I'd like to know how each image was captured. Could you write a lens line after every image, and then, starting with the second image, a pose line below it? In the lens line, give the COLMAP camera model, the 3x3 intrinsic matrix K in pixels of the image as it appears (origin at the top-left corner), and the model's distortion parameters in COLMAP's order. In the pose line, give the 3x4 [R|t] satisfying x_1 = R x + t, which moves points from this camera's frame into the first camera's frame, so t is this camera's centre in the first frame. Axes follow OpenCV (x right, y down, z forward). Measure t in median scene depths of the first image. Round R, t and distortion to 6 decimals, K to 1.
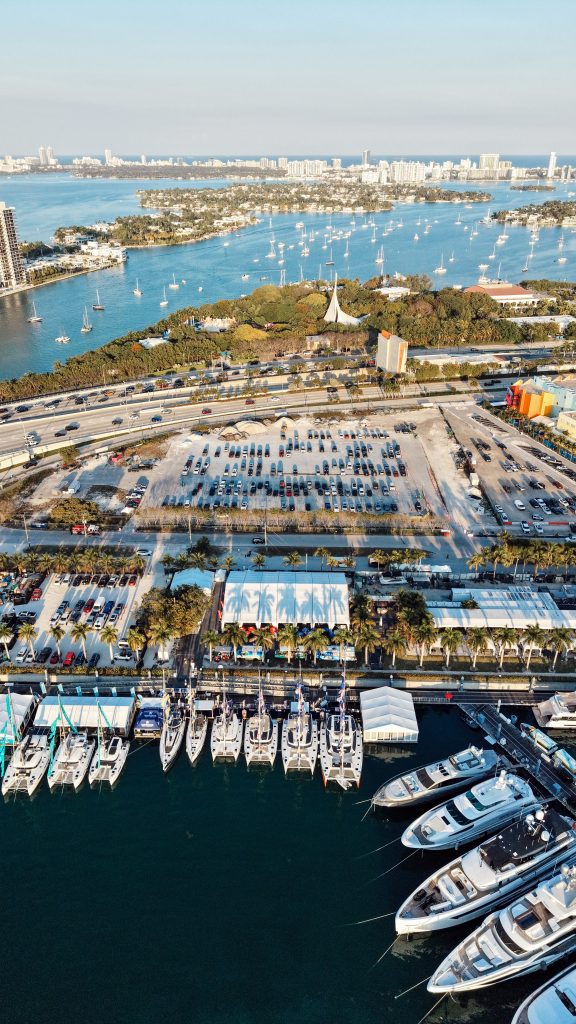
lens RADIAL K [[682.6, 0, 288.0], [0, 682.6, 512.0], [0, 0, 1]] dist [0.042498, -0.059066]
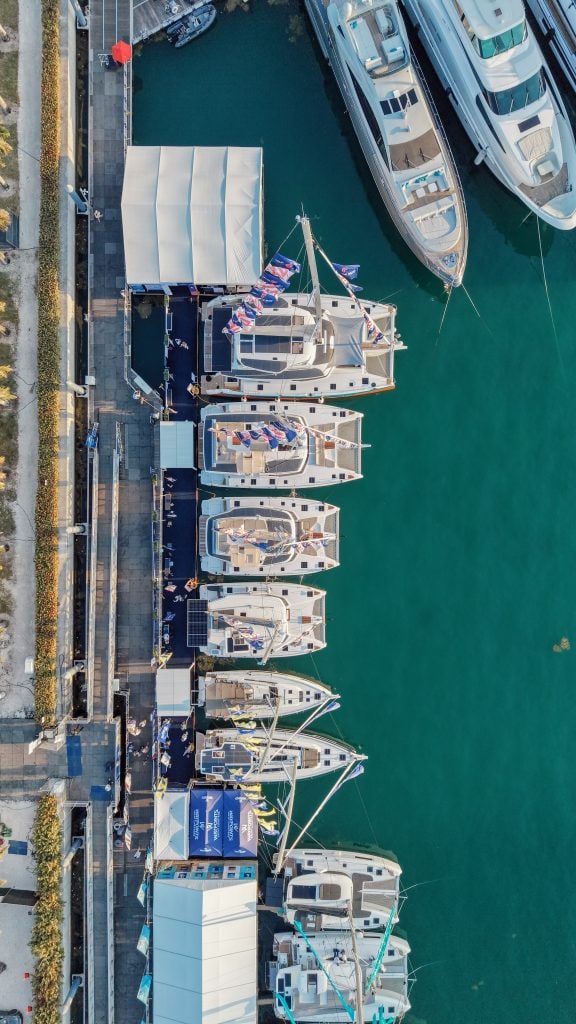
lens RADIAL K [[682.6, 0, 288.0], [0, 682.6, 512.0], [0, 0, 1]] dist [0.042498, -0.059066]
pose [[-0.014665, -0.999892, 0.001203, -0.010742], [0.462578, -0.005718, 0.886560, -0.013446], [-0.886457, 0.013558, 0.462612, 0.346167]]
